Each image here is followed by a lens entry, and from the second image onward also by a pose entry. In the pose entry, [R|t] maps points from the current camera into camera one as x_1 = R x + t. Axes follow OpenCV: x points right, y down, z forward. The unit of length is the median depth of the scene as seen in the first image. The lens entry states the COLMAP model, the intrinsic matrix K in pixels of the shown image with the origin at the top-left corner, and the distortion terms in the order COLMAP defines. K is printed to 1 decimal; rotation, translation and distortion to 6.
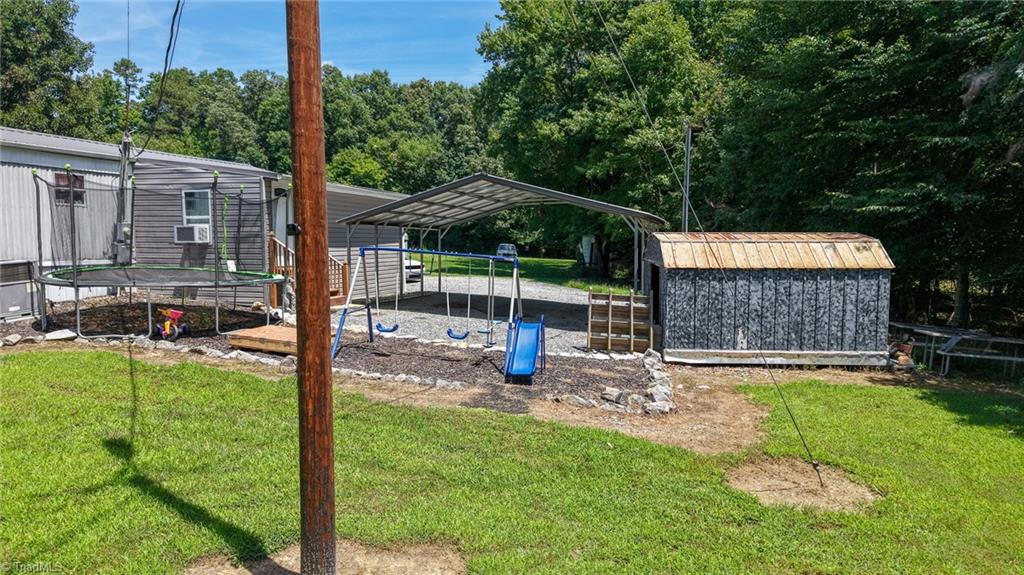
lens RADIAL K [[679.4, 0, 512.0], [0, 679.4, 287.5], [0, 0, 1]] dist [0.020231, -0.002229]
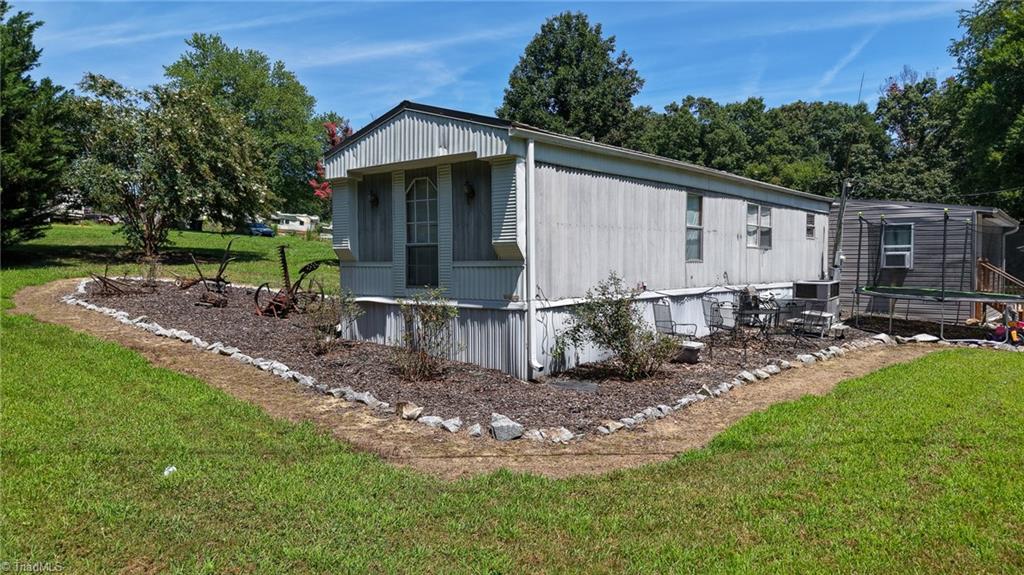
lens RADIAL K [[679.4, 0, 512.0], [0, 679.4, 287.5], [0, 0, 1]] dist [0.020231, -0.002229]
pose [[0.915570, 0.010024, -0.402033, -0.123051], [-0.023803, 0.999287, -0.029292, 0.004277], [0.401453, 0.036389, 0.915157, -0.074606]]
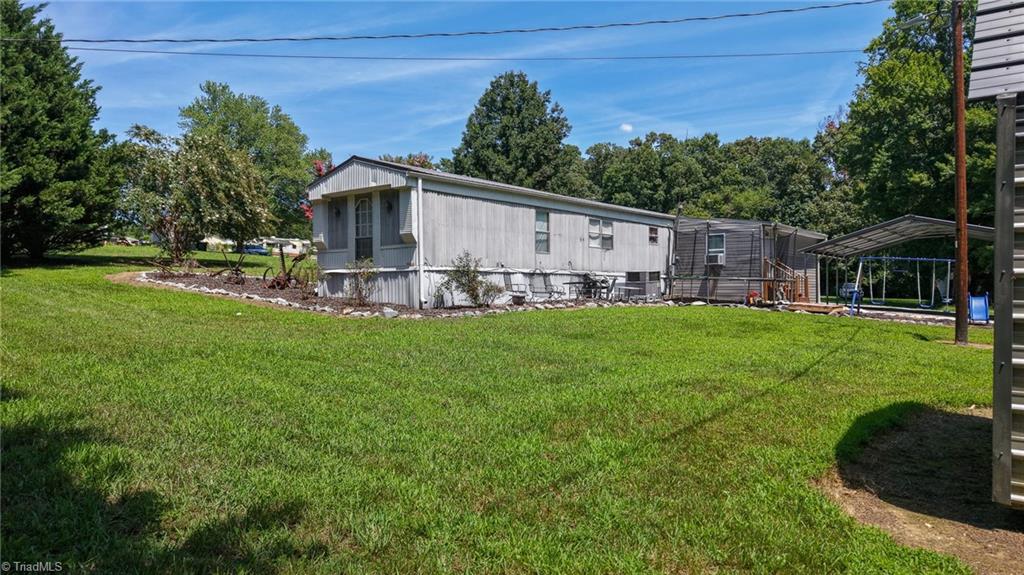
lens RADIAL K [[685.5, 0, 512.7], [0, 685.5, 284.6], [0, 0, 1]] dist [0.056483, -0.055752]
pose [[0.918819, -0.010935, -0.394527, -0.051935], [-0.021775, 0.996689, -0.078337, 0.026445], [0.394077, 0.080568, 0.915539, -0.155758]]
